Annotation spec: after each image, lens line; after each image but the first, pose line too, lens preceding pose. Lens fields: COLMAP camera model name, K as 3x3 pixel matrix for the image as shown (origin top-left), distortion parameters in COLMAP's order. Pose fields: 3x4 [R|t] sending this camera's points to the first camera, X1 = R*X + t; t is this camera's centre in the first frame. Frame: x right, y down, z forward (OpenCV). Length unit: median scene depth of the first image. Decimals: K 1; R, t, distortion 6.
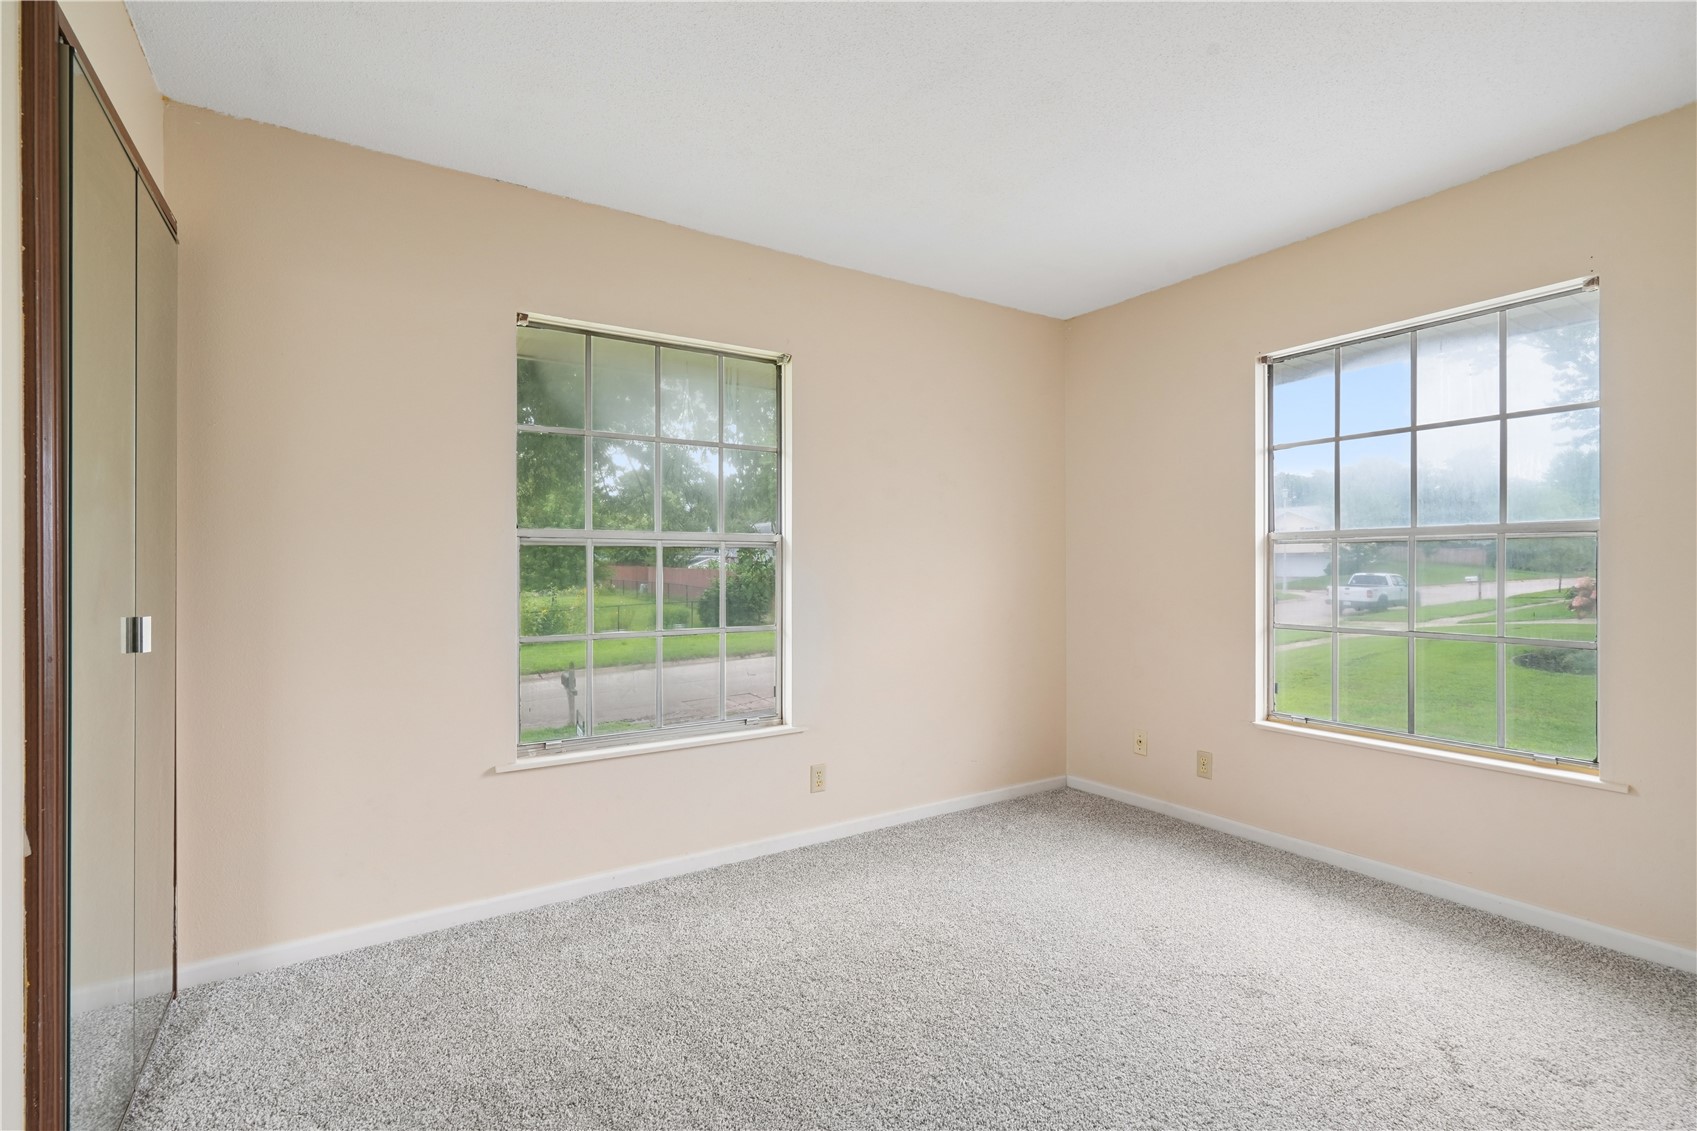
lens RADIAL K [[768.4, 0, 852.0], [0, 768.4, 561.9], [0, 0, 1]] dist [-0.006902, 0.002692]
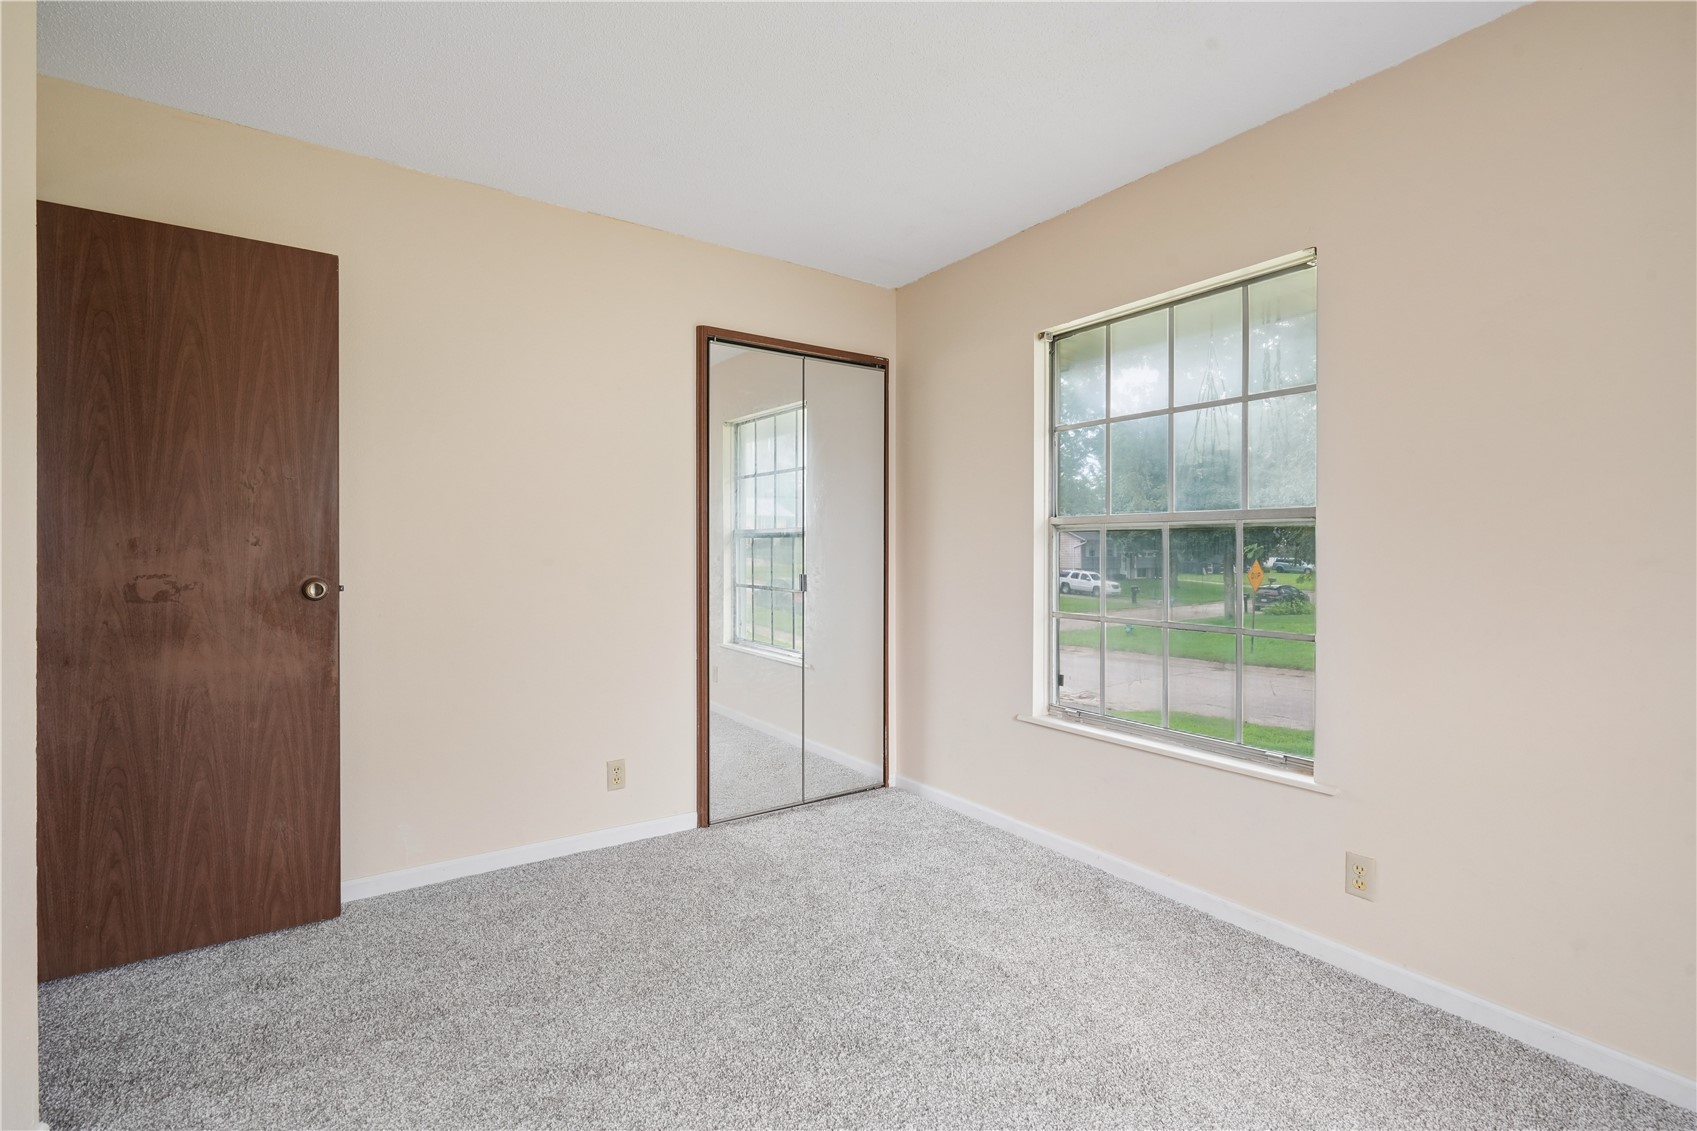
lens RADIAL K [[768.4, 0, 851.2], [0, 768.4, 567.0], [0, 0, 1]] dist [-0.006902, 0.002692]
pose [[0.017890, 0.019025, -0.999659, 0.669971], [0.006777, 0.999794, 0.019149, 0.006399], [0.999817, -0.007118, 0.017757, 0.638321]]
